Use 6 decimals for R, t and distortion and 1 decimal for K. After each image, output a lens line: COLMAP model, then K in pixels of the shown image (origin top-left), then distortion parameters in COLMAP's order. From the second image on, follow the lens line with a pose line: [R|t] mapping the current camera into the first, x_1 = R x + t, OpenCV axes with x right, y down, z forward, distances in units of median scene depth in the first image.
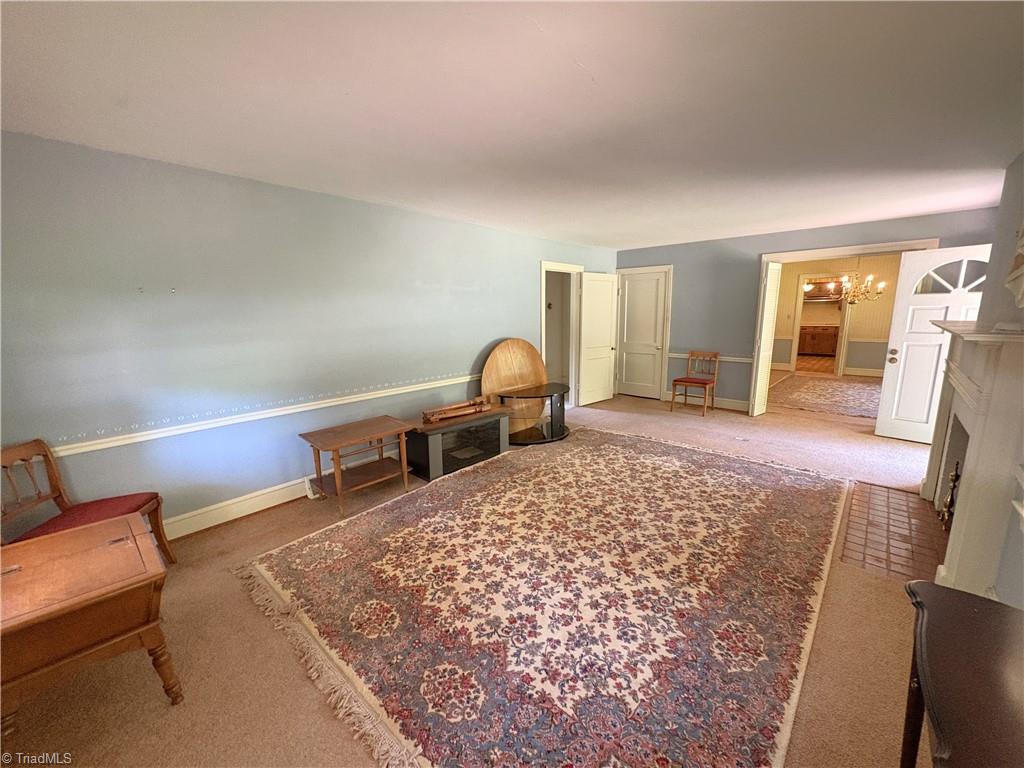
lens RADIAL K [[406.9, 0, 510.2], [0, 406.9, 385.4], [0, 0, 1]] dist [-0.003081, -0.000025]
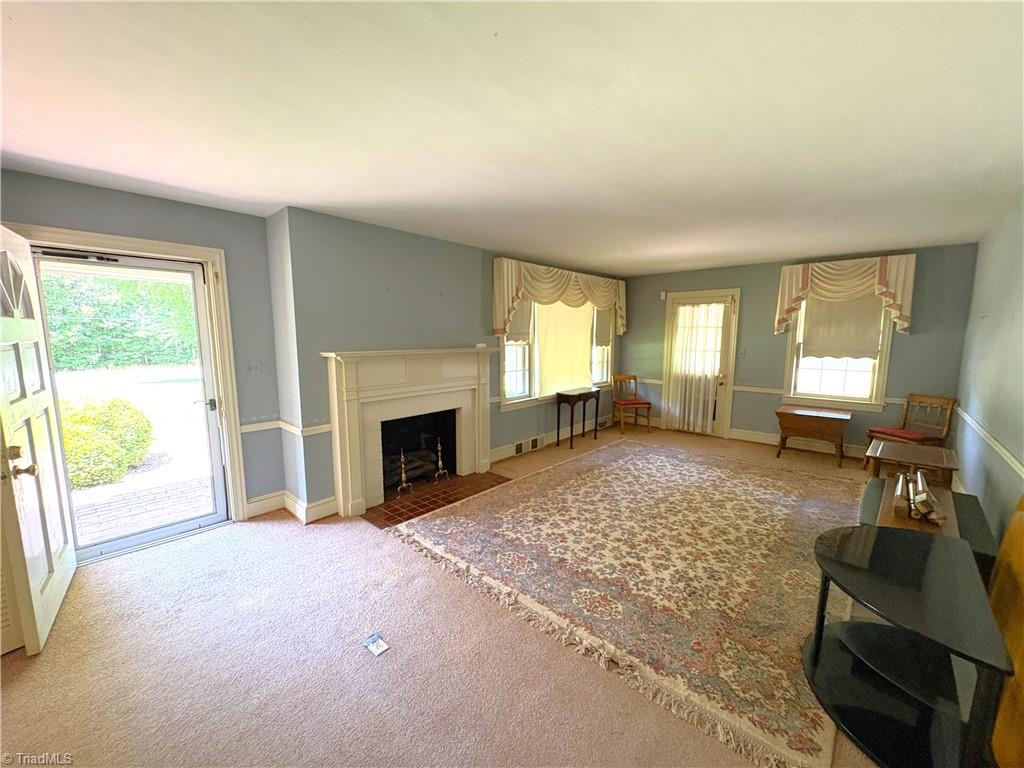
lens RADIAL K [[406.9, 0, 512.3], [0, 406.9, 386.0], [0, 0, 1]] dist [-0.003081, -0.000025]
pose [[-0.999856, 0.016809, -0.002254, 0.652208], [0.015312, 0.951846, 0.306193, -0.393417], [0.007292, 0.306114, -0.951967, 2.042448]]
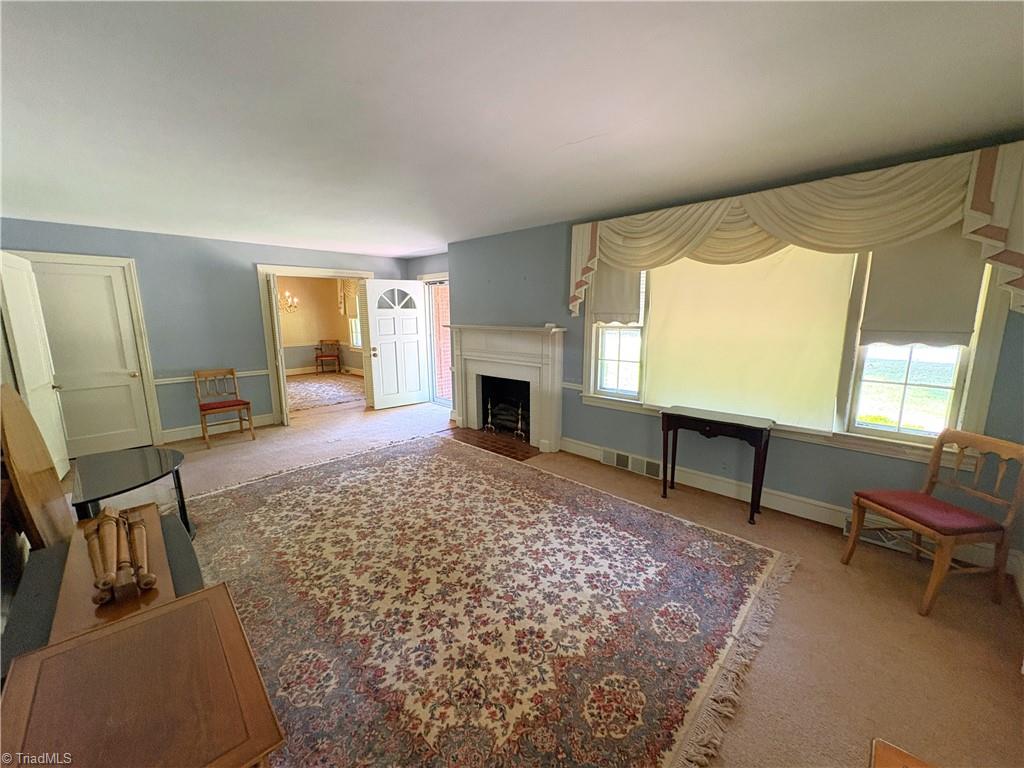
lens RADIAL K [[406.9, 0, 514.2], [0, 406.9, 385.6], [0, 0, 1]] dist [-0.003081, -0.000025]
pose [[0.021069, -0.159810, 0.986923, -0.689794], [0.188750, 0.970026, 0.153044, -0.125591], [-0.981799, 0.183057, 0.050601, 0.703490]]
